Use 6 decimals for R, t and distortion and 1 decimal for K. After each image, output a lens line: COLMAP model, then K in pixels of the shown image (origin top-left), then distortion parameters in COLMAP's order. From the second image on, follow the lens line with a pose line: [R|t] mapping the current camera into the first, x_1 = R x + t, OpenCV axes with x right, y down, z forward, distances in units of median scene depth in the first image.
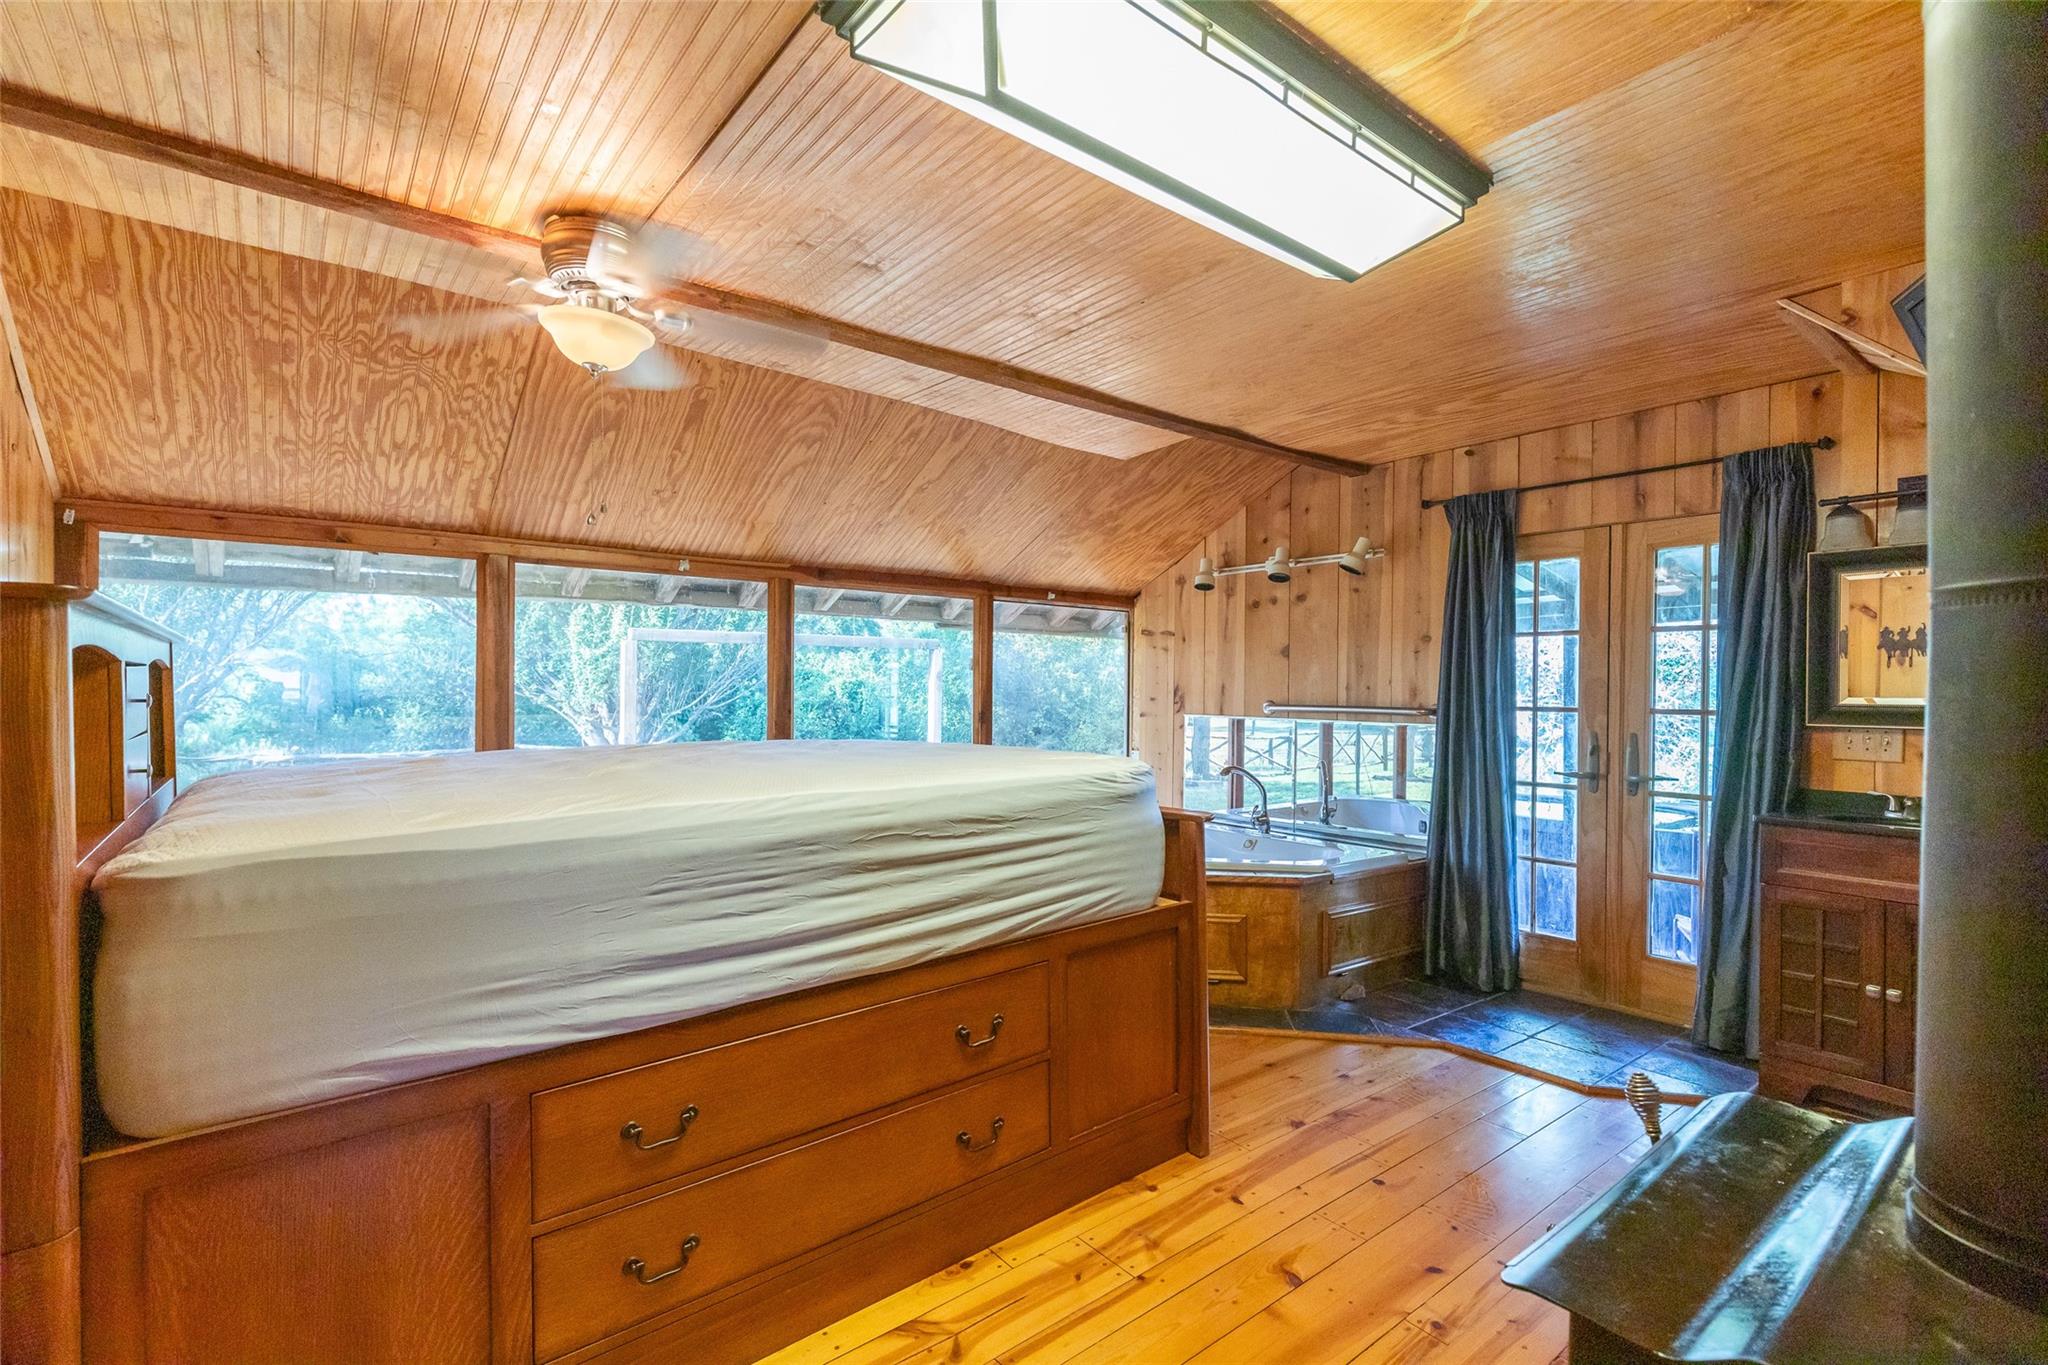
lens RADIAL K [[924.5, 0, 1014.2], [0, 924.5, 690.9], [0, 0, 1]] dist [-0.000518, 0.000836]
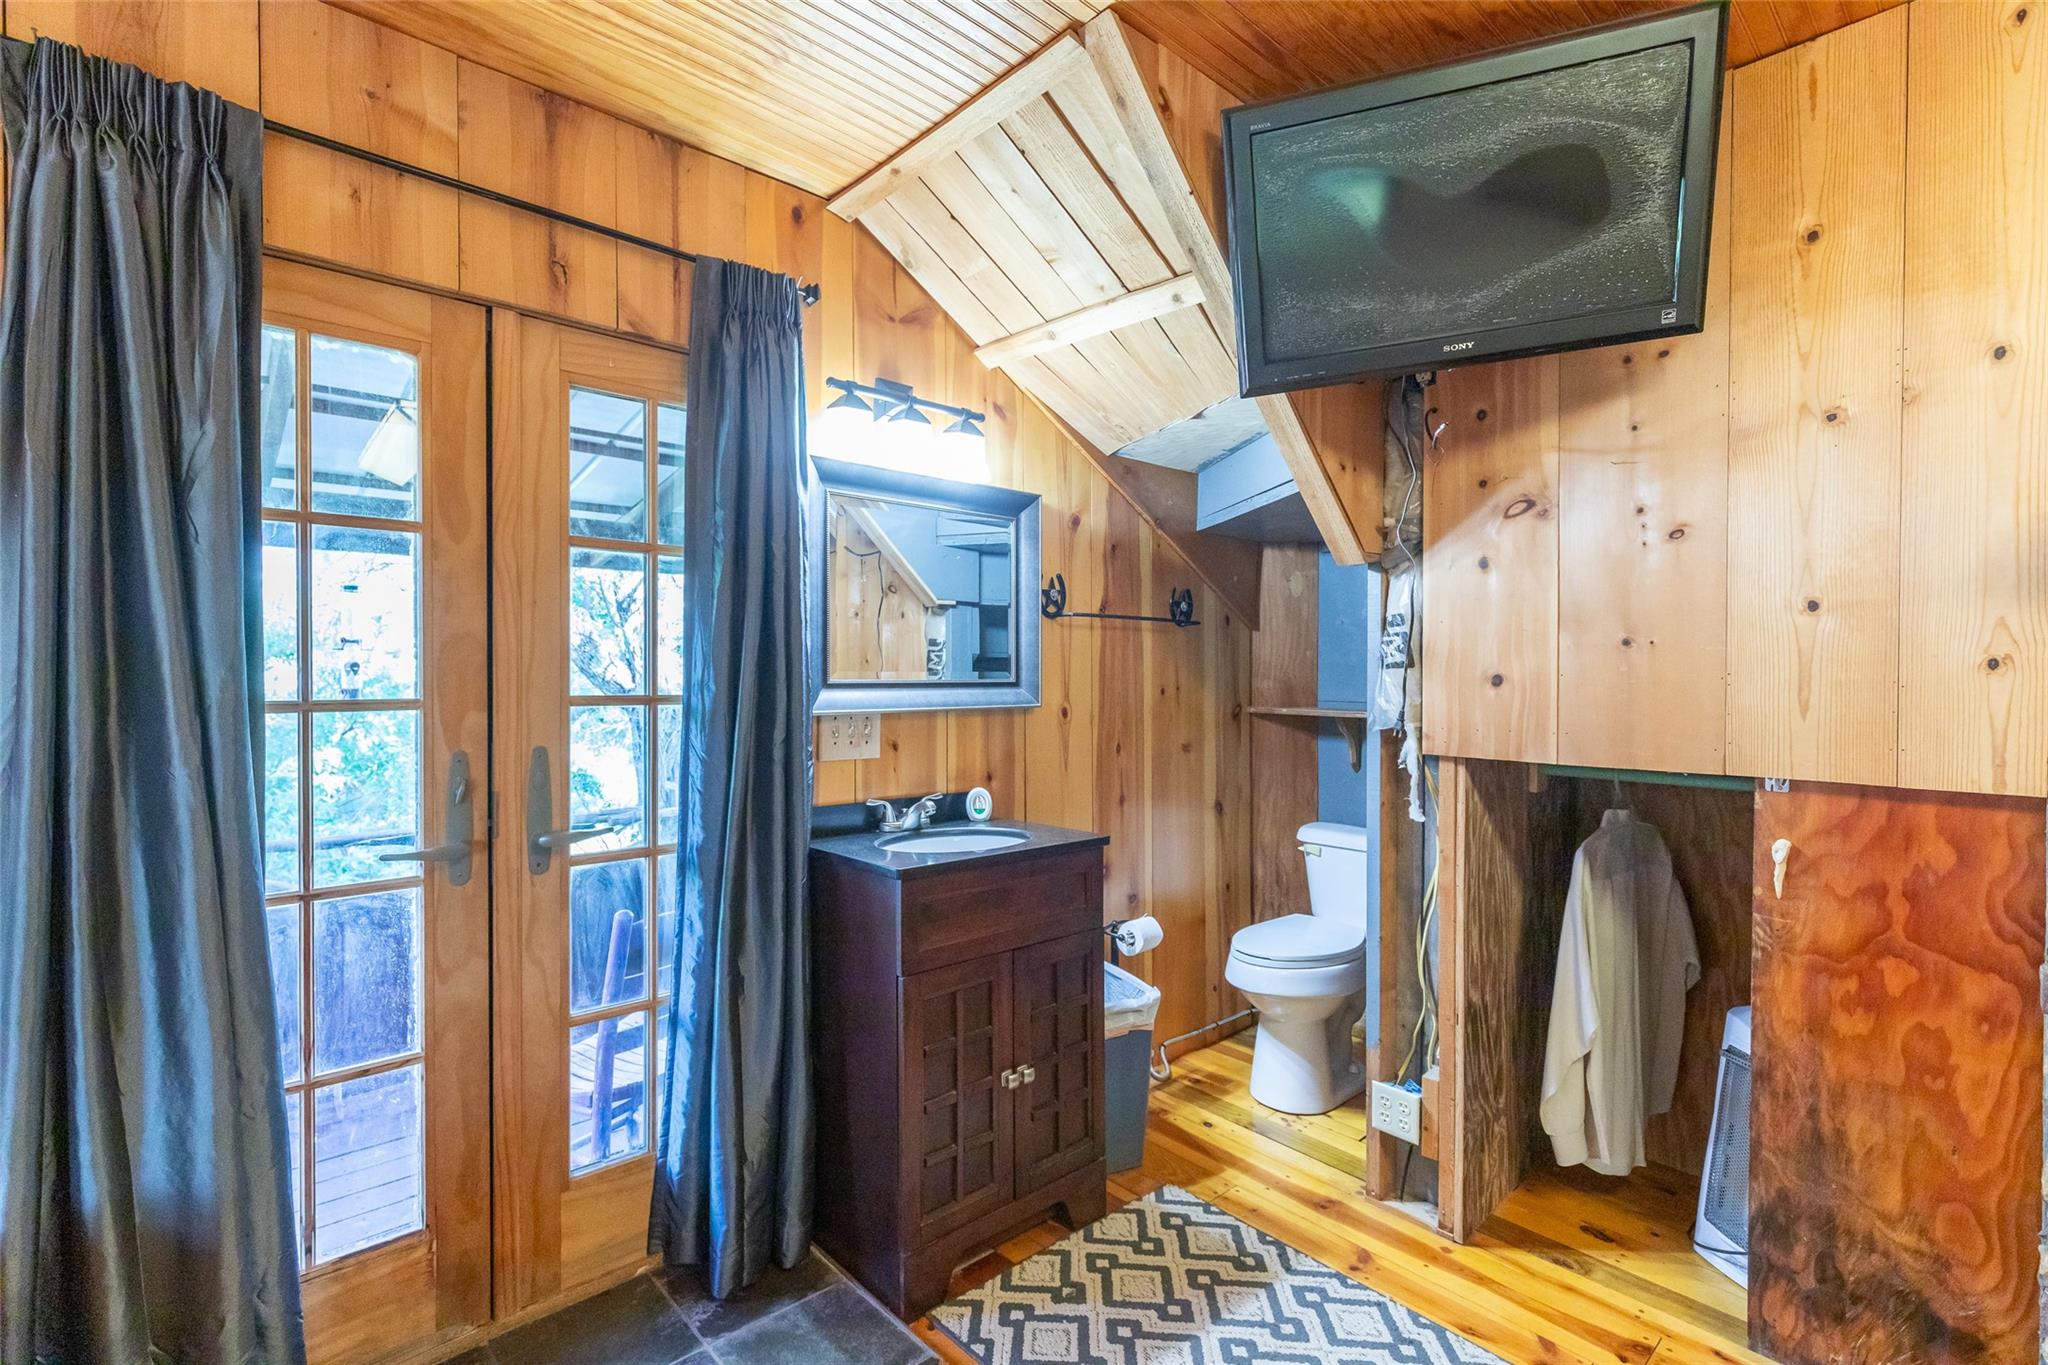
lens RADIAL K [[924.5, 0, 1014.6], [0, 924.5, 682.1], [0, 0, 1]] dist [-0.000518, 0.000836]
pose [[-0.062312, -0.013443, 0.997966, 0.161736], [0.009573, 0.999855, 0.014066, 0.006595], [-0.998011, 0.010430, -0.062174, 0.772395]]
